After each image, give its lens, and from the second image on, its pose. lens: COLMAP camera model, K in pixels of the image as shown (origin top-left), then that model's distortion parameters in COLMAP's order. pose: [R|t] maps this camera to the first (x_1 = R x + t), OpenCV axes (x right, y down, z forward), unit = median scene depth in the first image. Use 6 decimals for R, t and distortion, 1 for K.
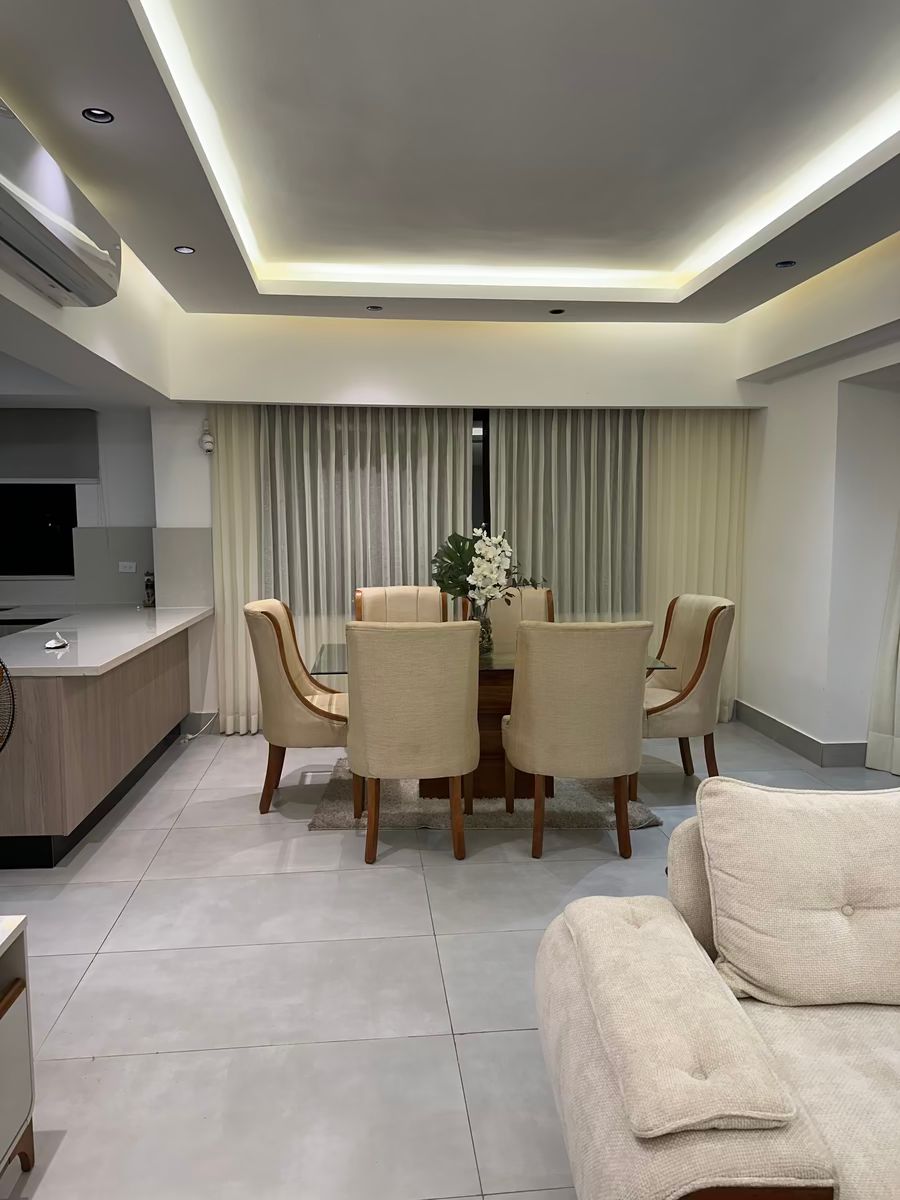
lens RADIAL K [[849.6, 0, 448.8], [0, 849.6, 601.0], [0, 0, 1]] dist [-0.005199, -0.001820]
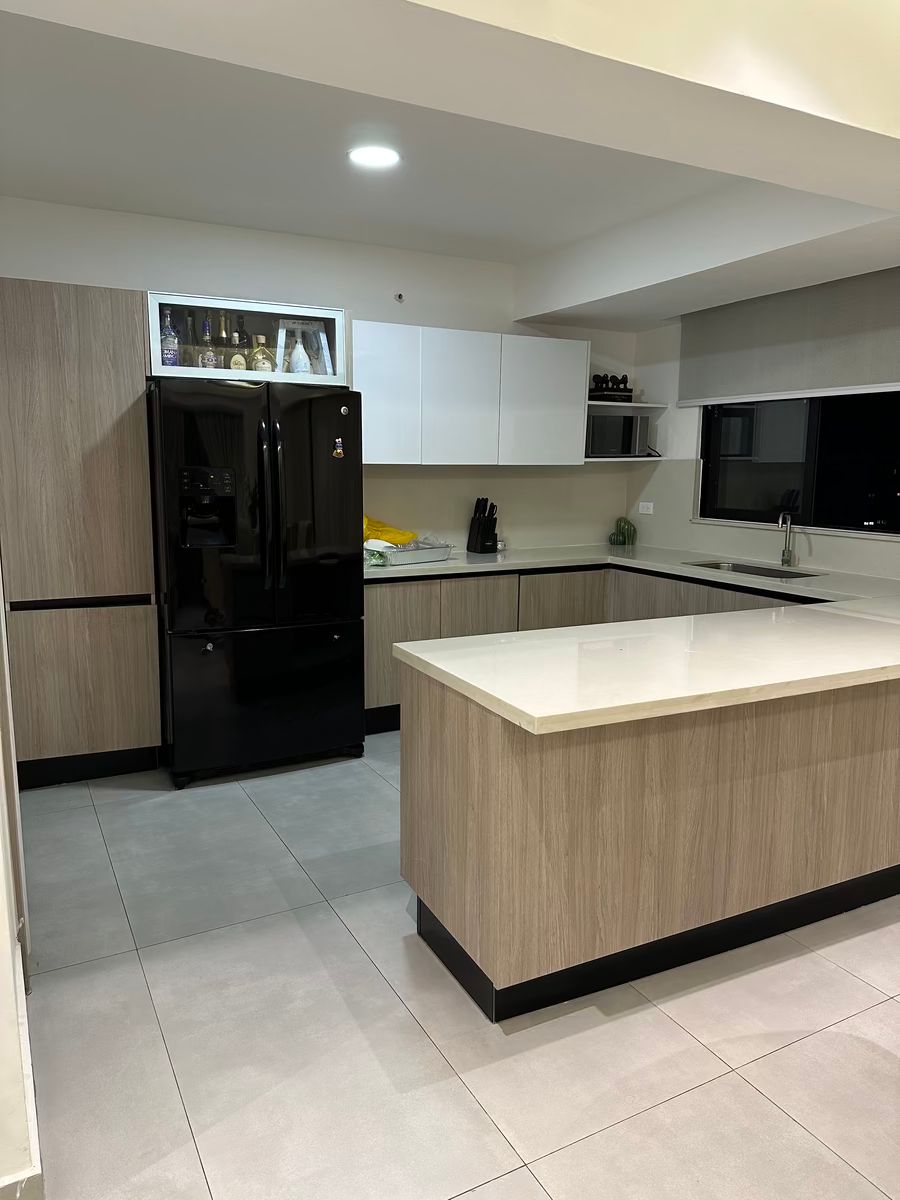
lens RADIAL K [[849.6, 0, 444.5], [0, 849.6, 599.1], [0, 0, 1]] dist [-0.005199, -0.001820]
pose [[0.378327, 0.155374, -0.912539, 0.012898], [-0.100479, 0.986881, 0.126374, -0.049064], [0.920202, 0.043880, 0.388976, 0.749522]]
